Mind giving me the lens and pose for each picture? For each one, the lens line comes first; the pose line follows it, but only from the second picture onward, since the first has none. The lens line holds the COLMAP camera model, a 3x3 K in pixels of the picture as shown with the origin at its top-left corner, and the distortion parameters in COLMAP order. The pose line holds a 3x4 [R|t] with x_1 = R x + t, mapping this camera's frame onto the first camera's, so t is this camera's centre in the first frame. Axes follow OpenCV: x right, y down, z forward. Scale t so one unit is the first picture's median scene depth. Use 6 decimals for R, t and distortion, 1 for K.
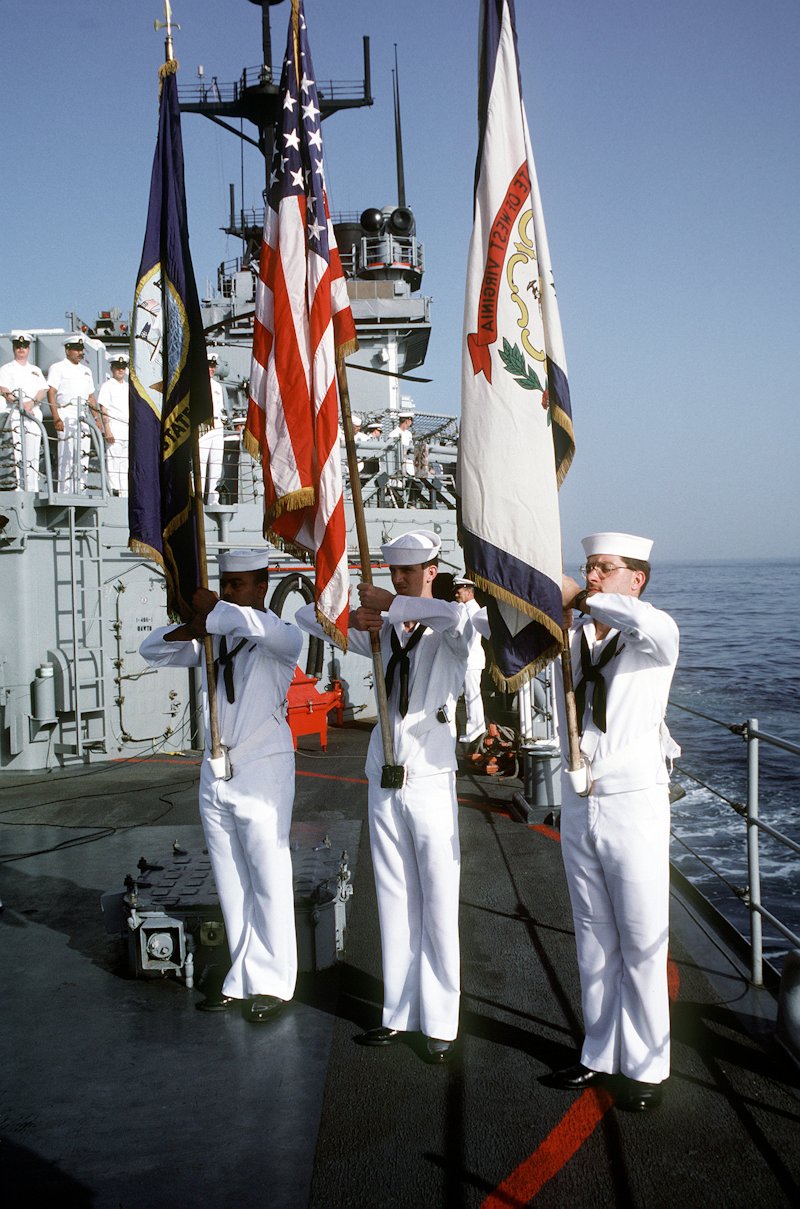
lens RADIAL K [[1773.4, 0, 399.4], [0, 1773.4, 603.9], [0, 0, 1]] dist [-0.409021, 0.000000]
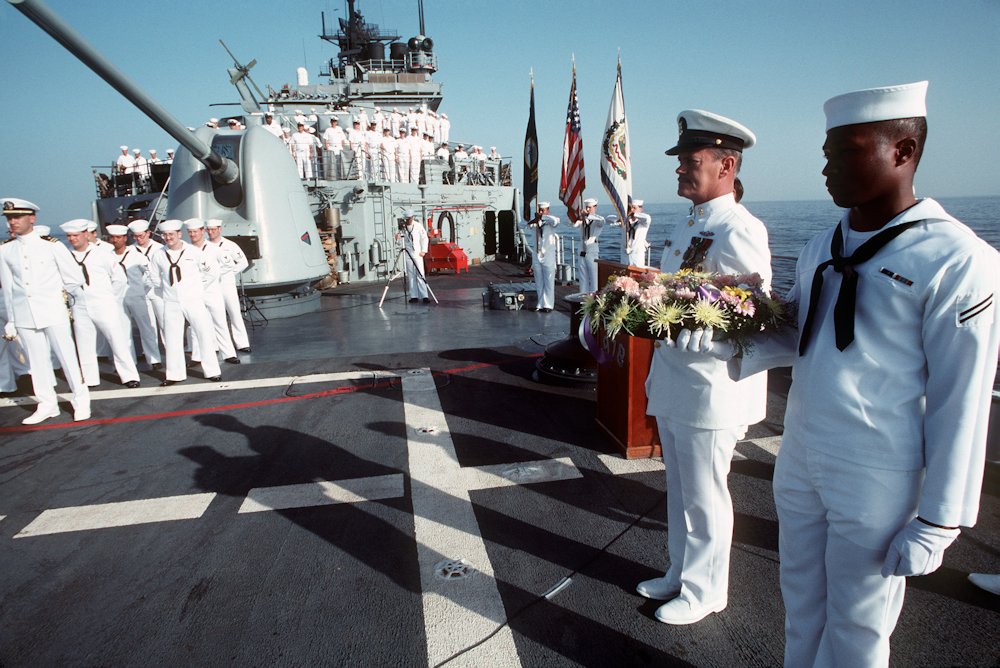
lens RADIAL K [[1085.0, 0, 501.4], [0, 1085.0, 334.4], [0, 0, 1]] dist [-0.067016, 0.000000]
pose [[0.986615, -0.017343, 0.162139, -0.130932], [0.002221, 0.995665, 0.092984, 0.009066], [-0.163049, -0.091379, 0.982377, -0.340100]]
